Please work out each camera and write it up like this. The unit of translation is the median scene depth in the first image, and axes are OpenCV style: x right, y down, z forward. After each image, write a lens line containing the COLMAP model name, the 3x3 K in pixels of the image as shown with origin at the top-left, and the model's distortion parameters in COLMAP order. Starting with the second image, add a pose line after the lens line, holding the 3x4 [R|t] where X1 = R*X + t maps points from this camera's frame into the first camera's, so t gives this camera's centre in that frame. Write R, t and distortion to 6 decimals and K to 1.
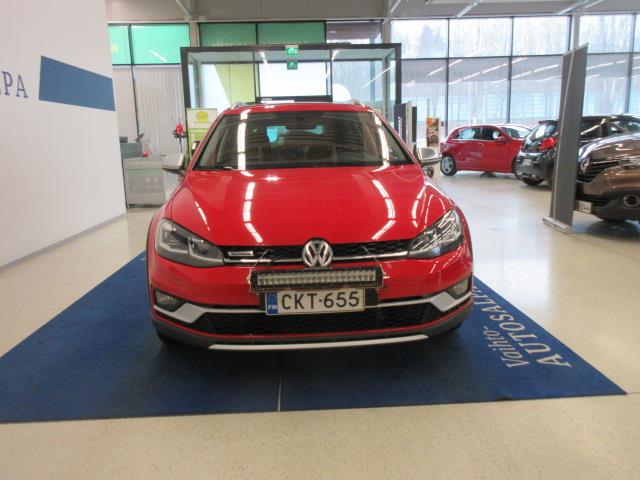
lens RADIAL K [[542.0, 0, 320.0], [0, 542.0, 240.0], [0, 0, 1]] dist [0.010989, -0.010105]
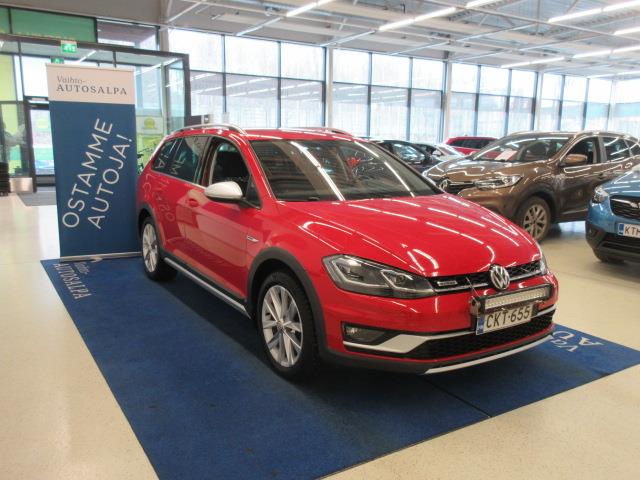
lens RADIAL K [[542.0, 0, 320.0], [0, 542.0, 240.0], [0, 0, 1]] dist [0.010989, -0.010105]
pose [[0.868595, -0.045149, 0.493461, -0.762530], [0.051323, 0.998682, 0.001035, -0.063276], [-0.492857, 0.024427, 0.869767, 0.141829]]
